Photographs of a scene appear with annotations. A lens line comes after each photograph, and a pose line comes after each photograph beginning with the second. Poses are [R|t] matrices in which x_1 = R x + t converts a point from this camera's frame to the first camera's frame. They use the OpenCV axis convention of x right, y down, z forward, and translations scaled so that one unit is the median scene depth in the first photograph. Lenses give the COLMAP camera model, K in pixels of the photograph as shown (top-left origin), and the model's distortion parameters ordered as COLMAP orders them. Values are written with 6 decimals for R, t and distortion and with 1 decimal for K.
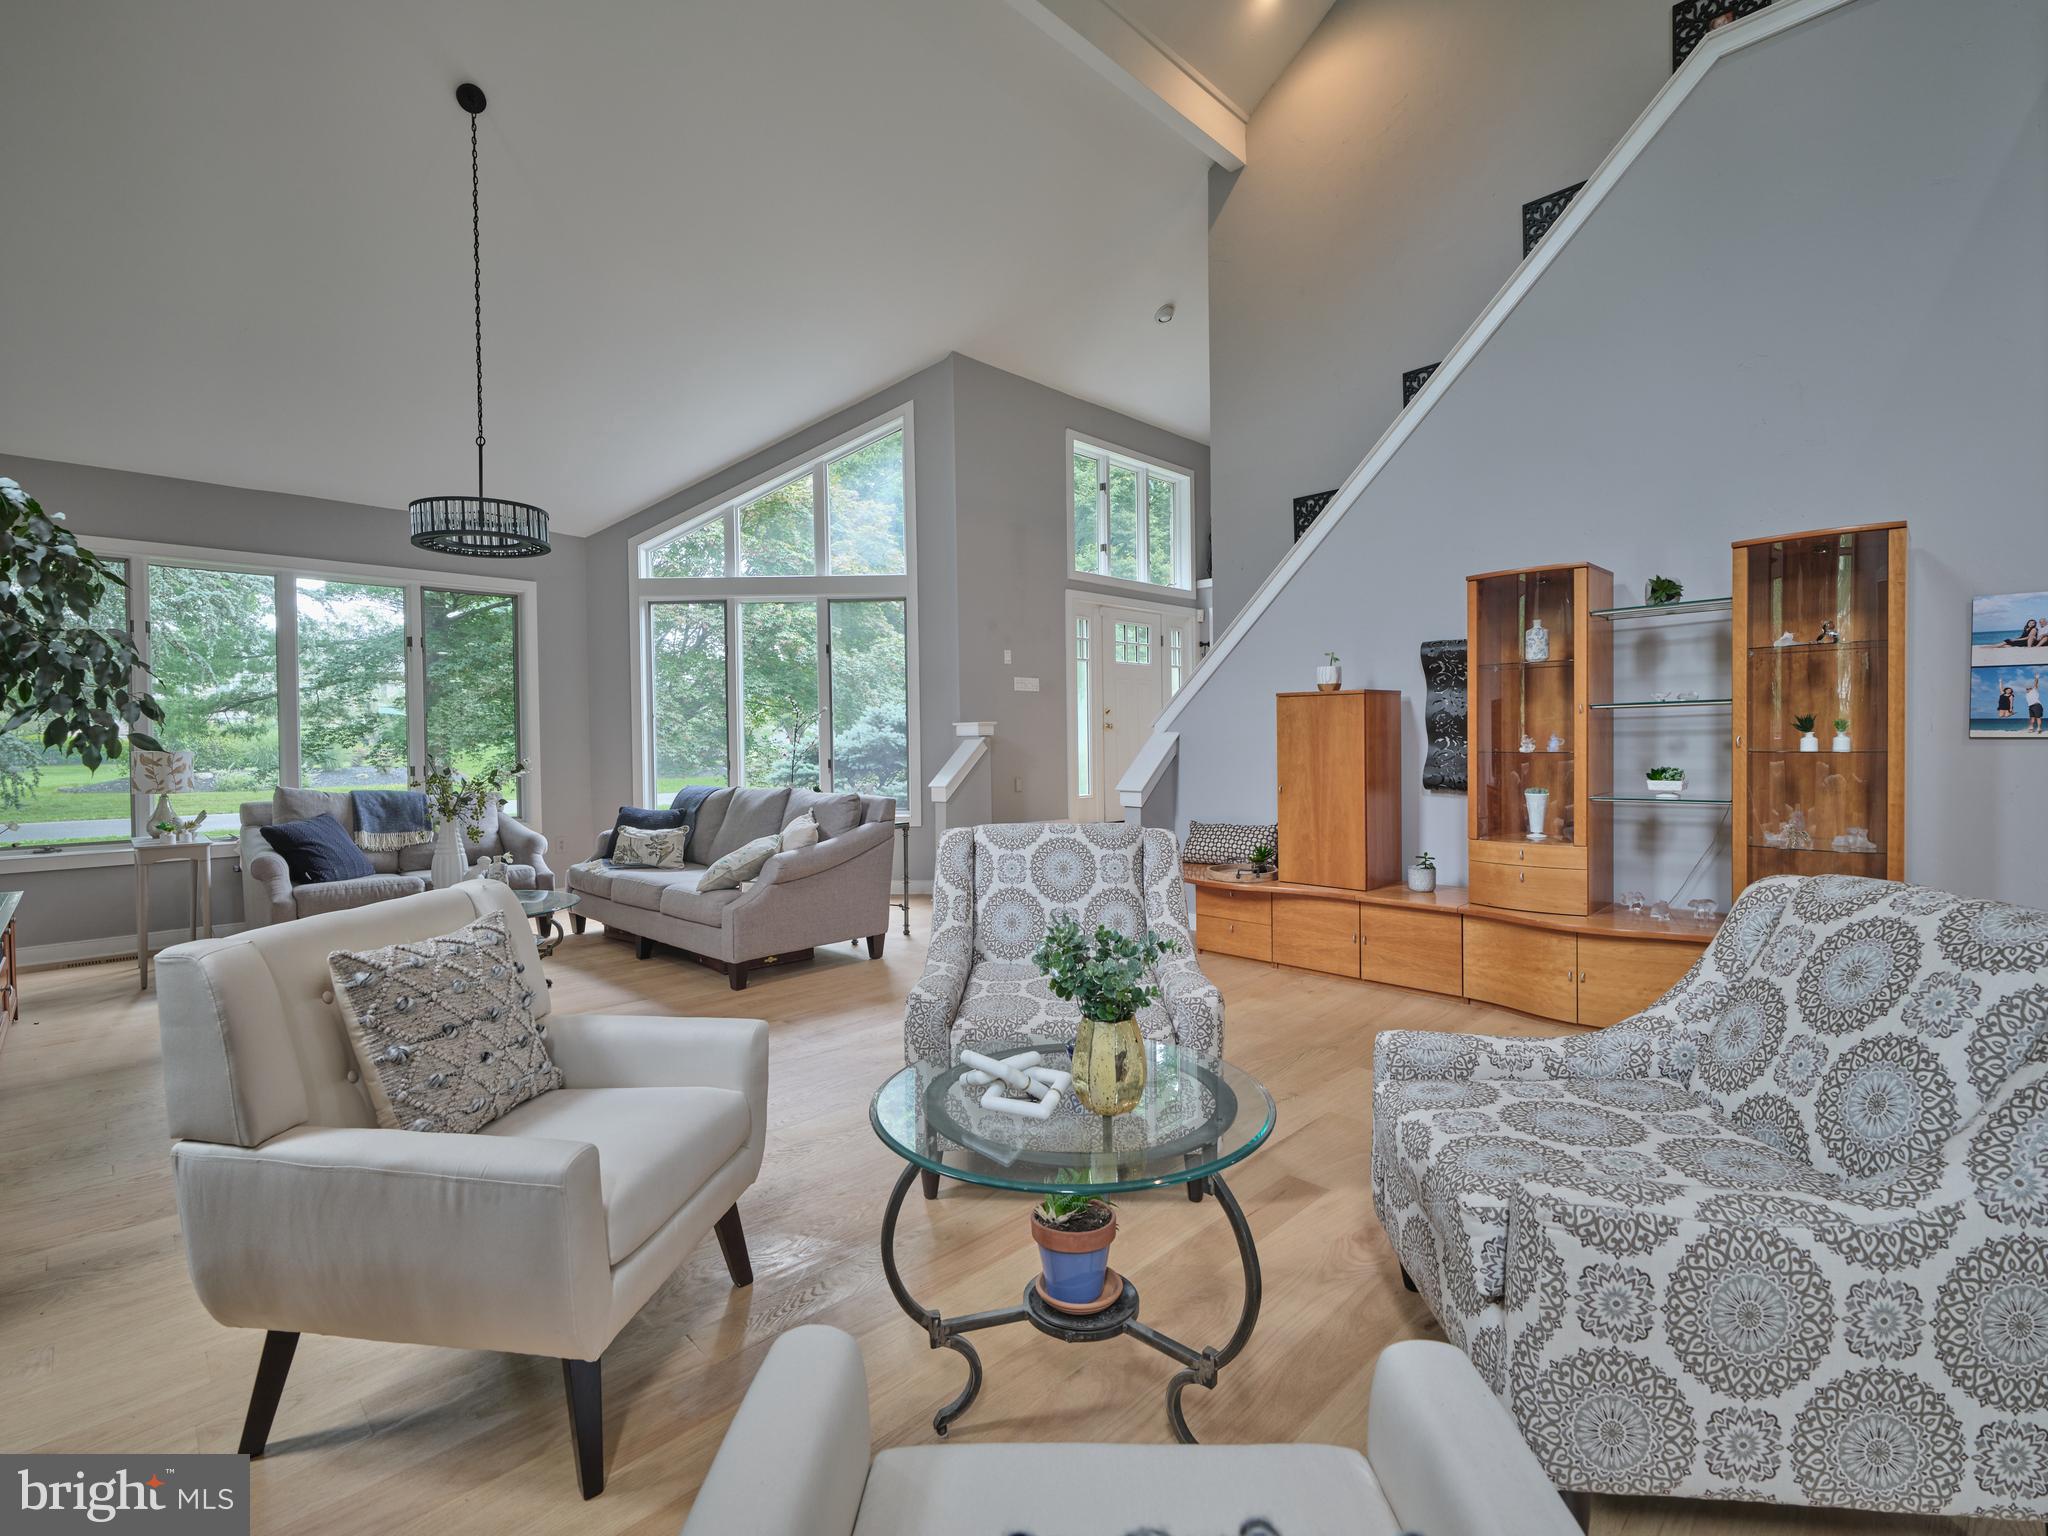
lens RADIAL K [[937.5, 0, 1018.8], [0, 937.5, 758.9], [0, 0, 1]] dist [-0.001174, 0.000650]
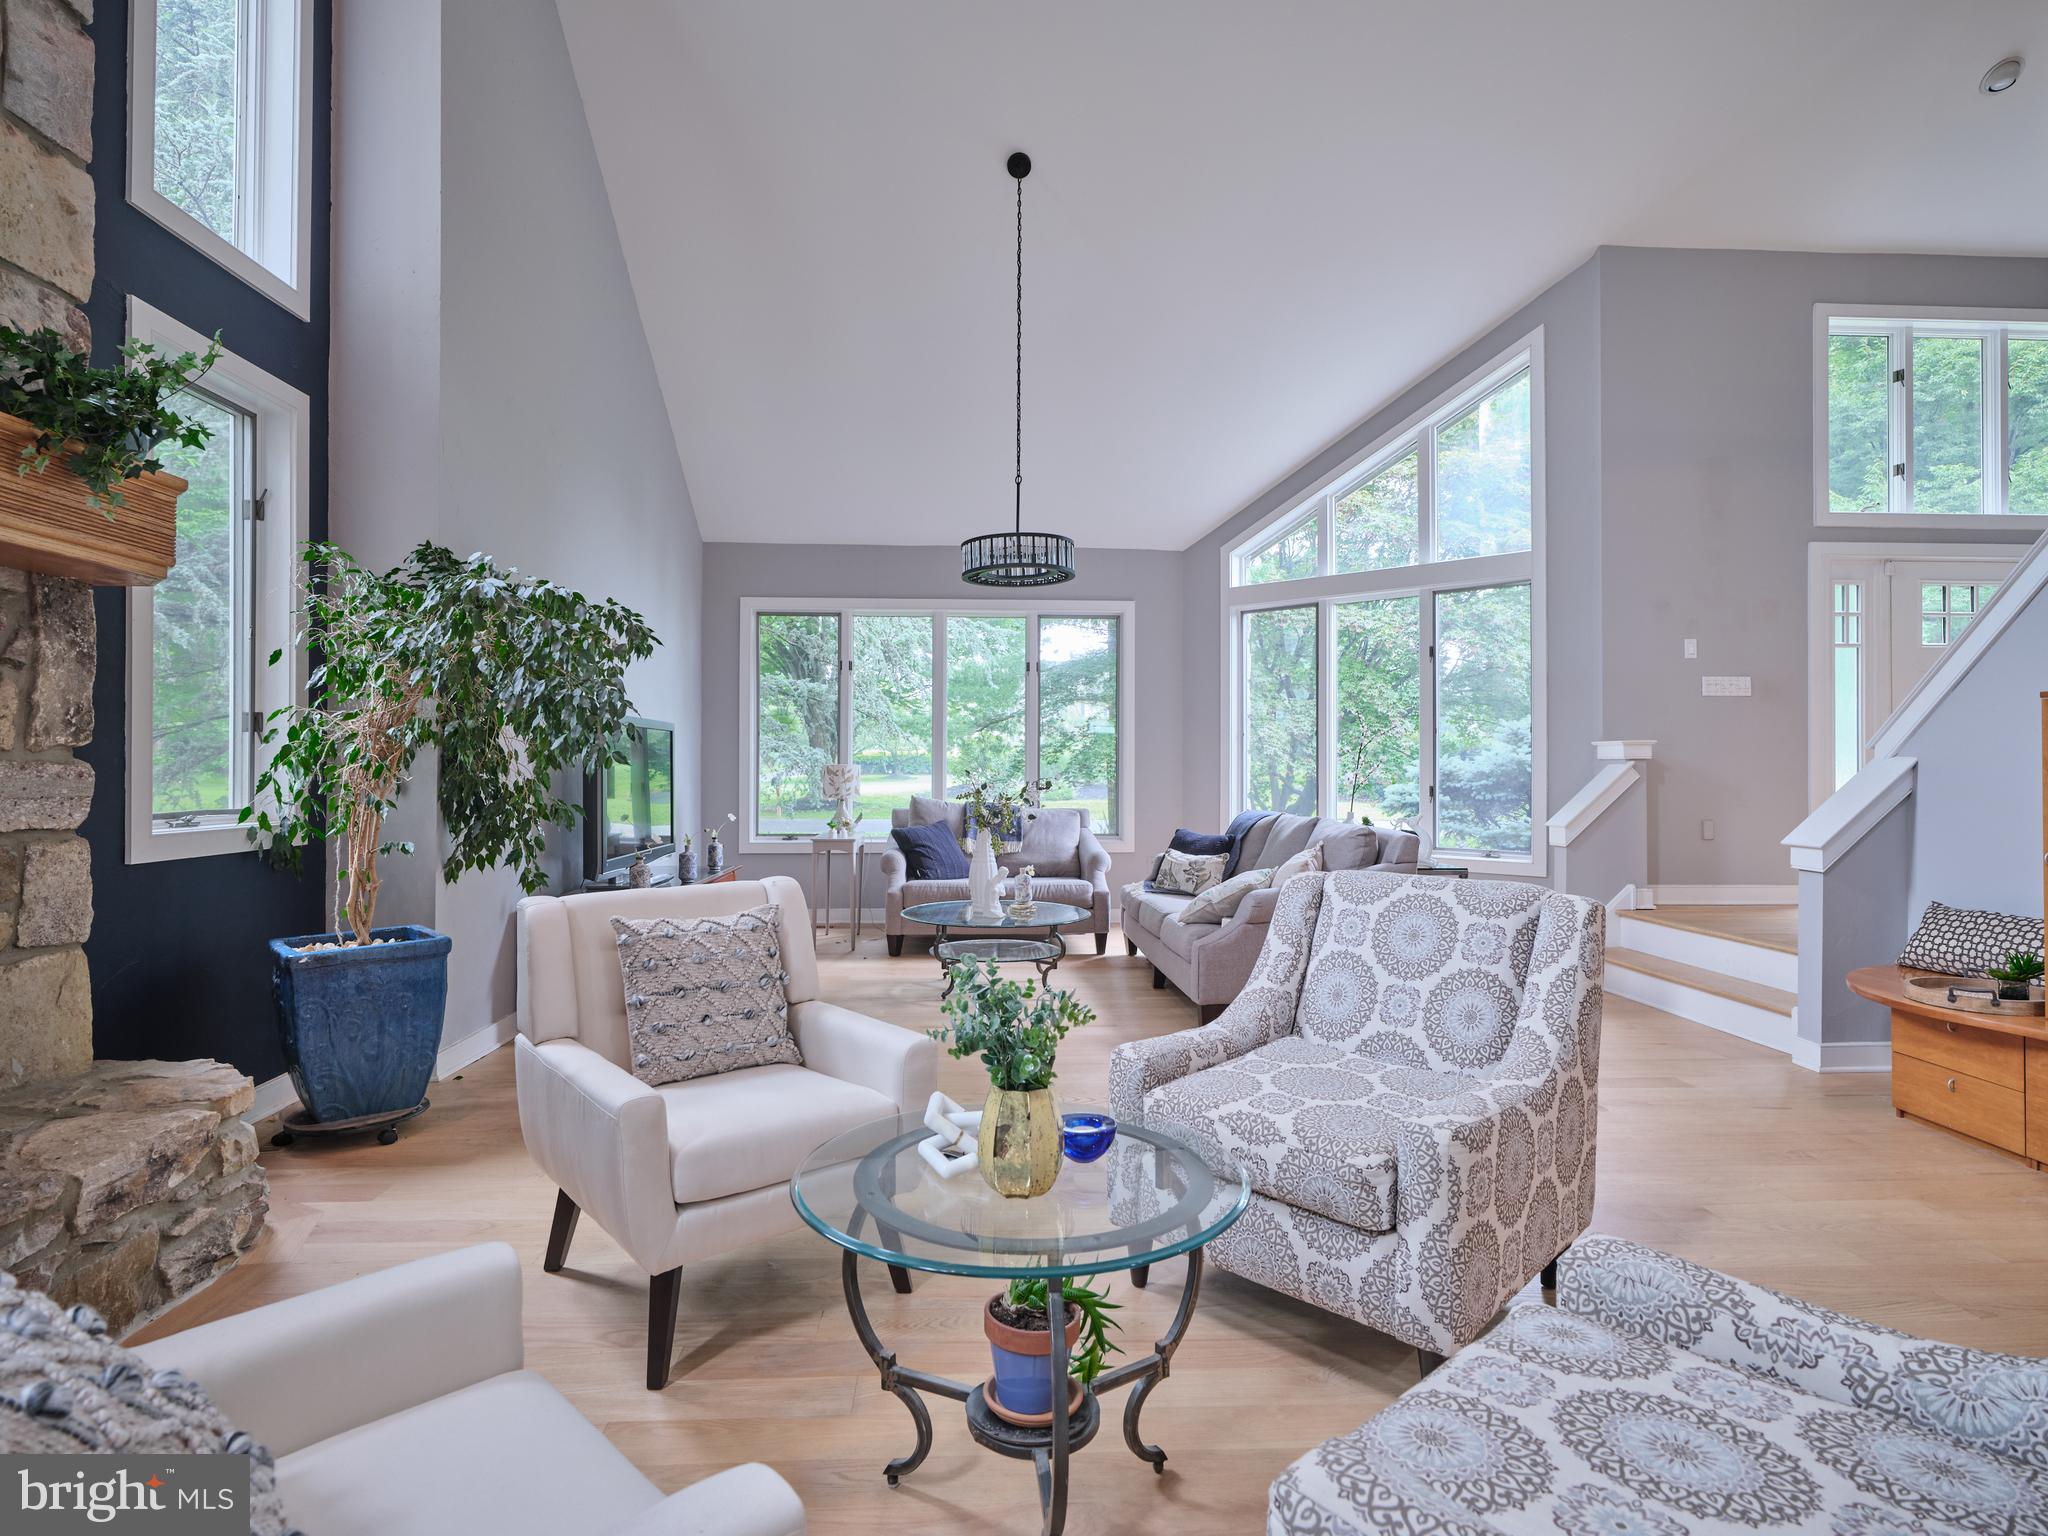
lens RADIAL K [[1085.7, 0, 1018.0], [0, 1085.7, 758.9], [0, 0, 1]] dist [0.001173, 0.000119]
pose [[0.743759, 0.011044, -0.668357, 0.234255], [-0.024995, 0.999624, -0.011296, -0.004703], [0.667981, 0.025107, 0.743755, 0.074041]]
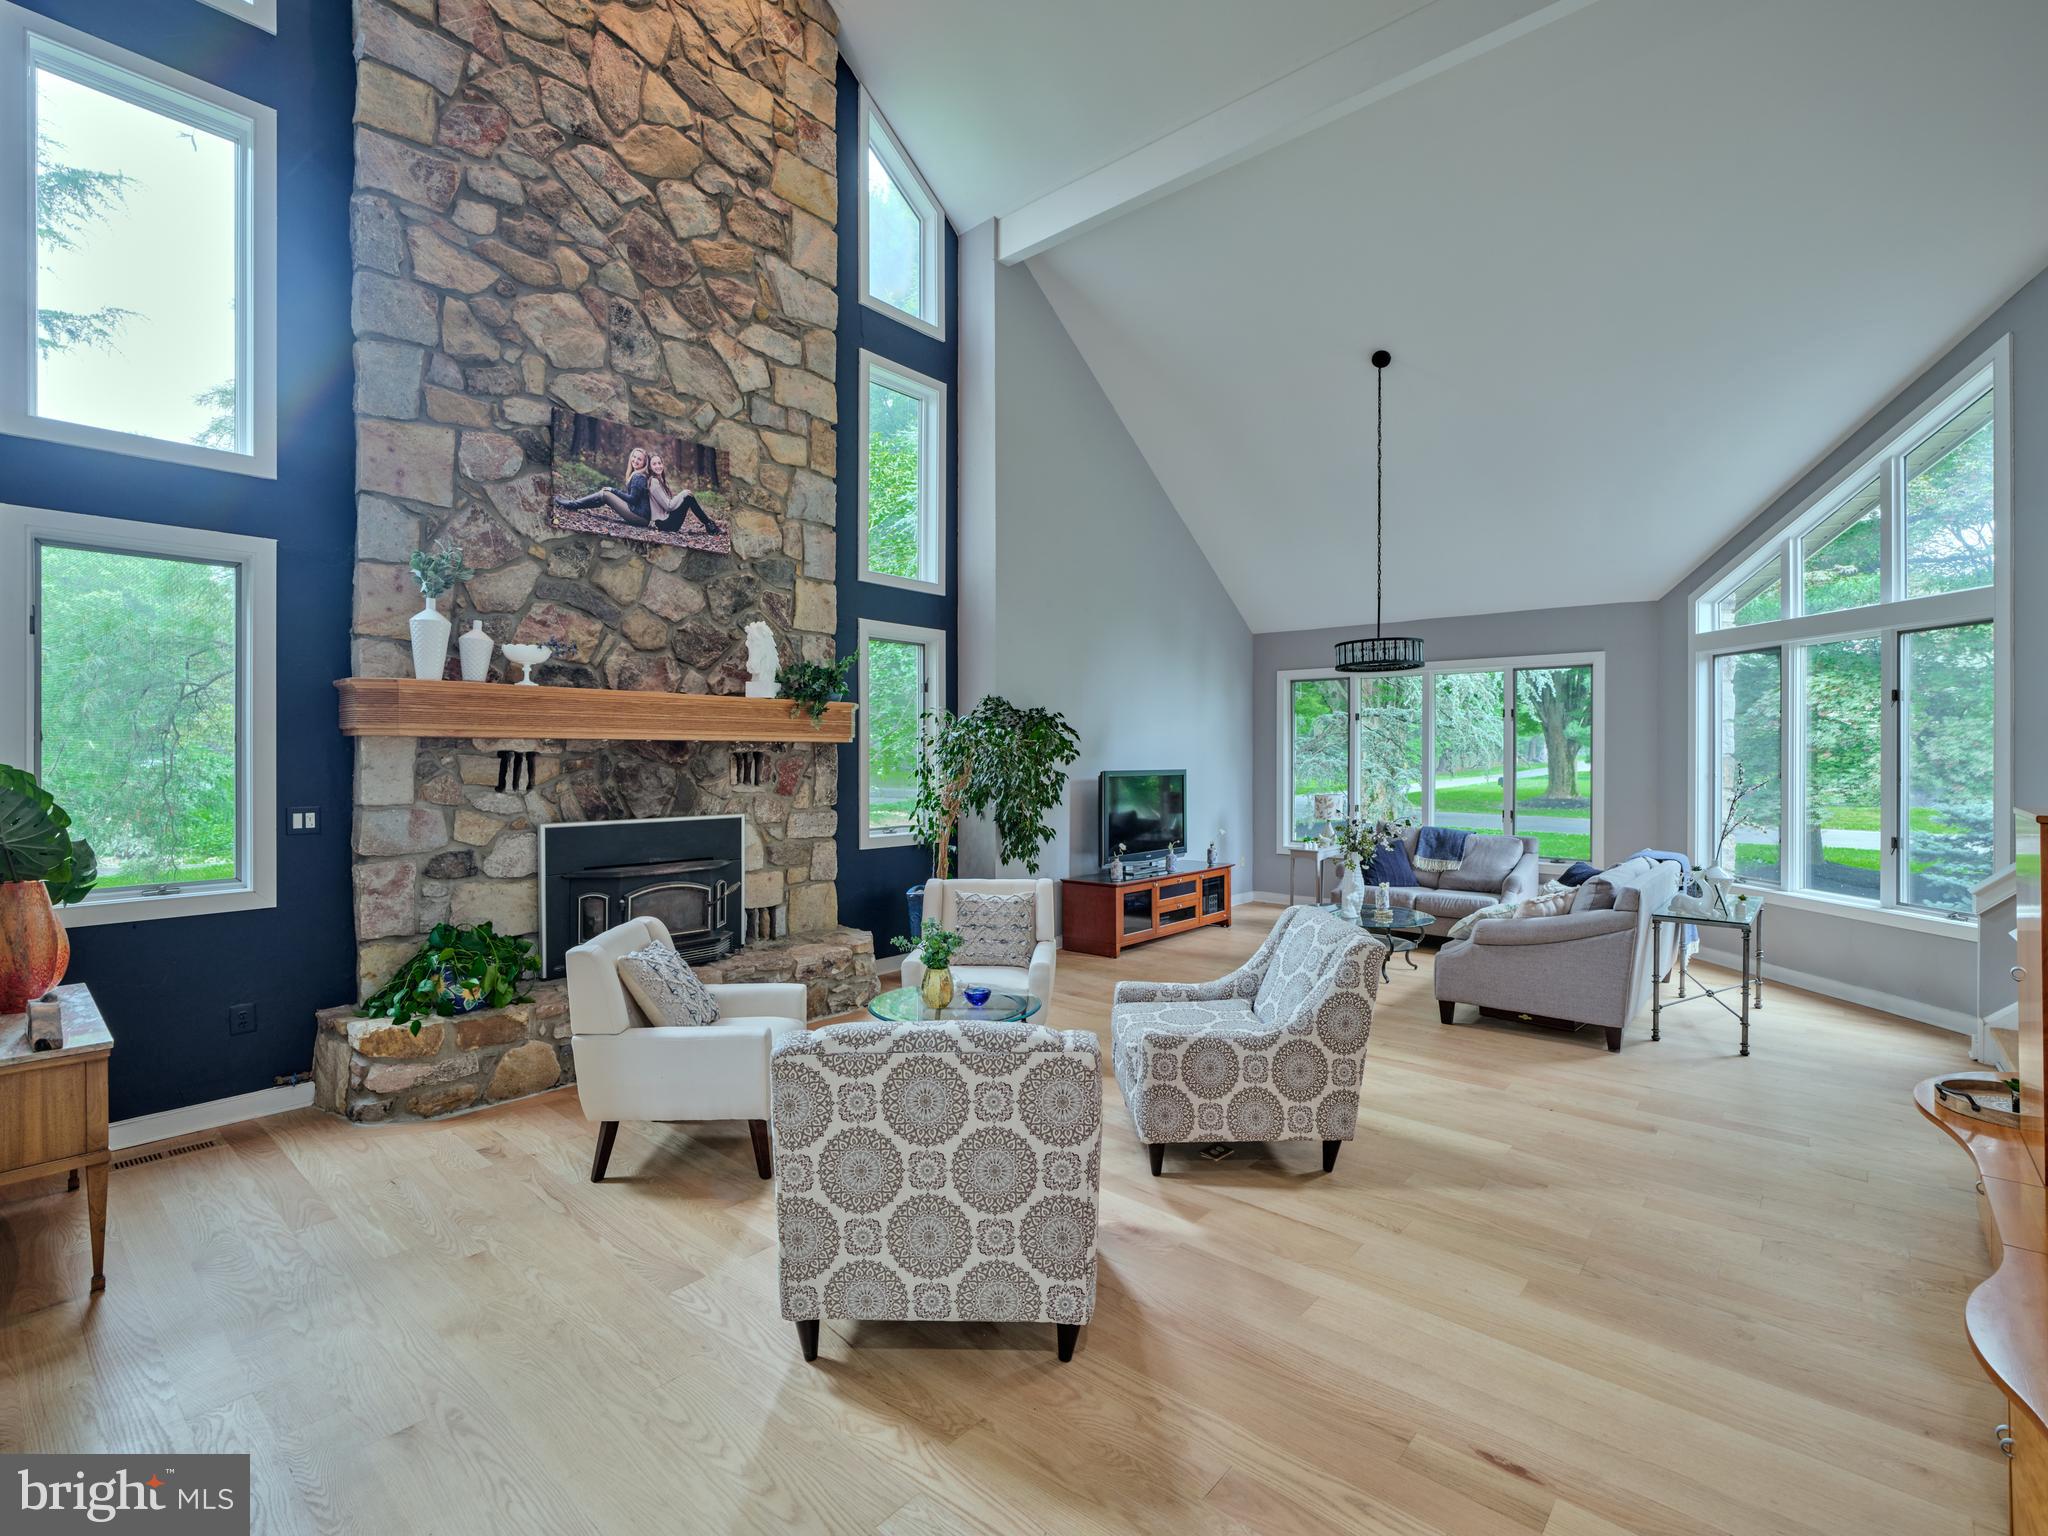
lens RADIAL K [[937.5, 0, 1018.8], [0, 937.5, 758.9], [0, 0, 1]] dist [-0.001174, 0.000650]
pose [[0.067531, 0.017776, -0.997559, 0.749153], [-0.020301, 0.999659, 0.016439, -0.088939], [0.997511, 0.019142, 0.067869, 0.317259]]
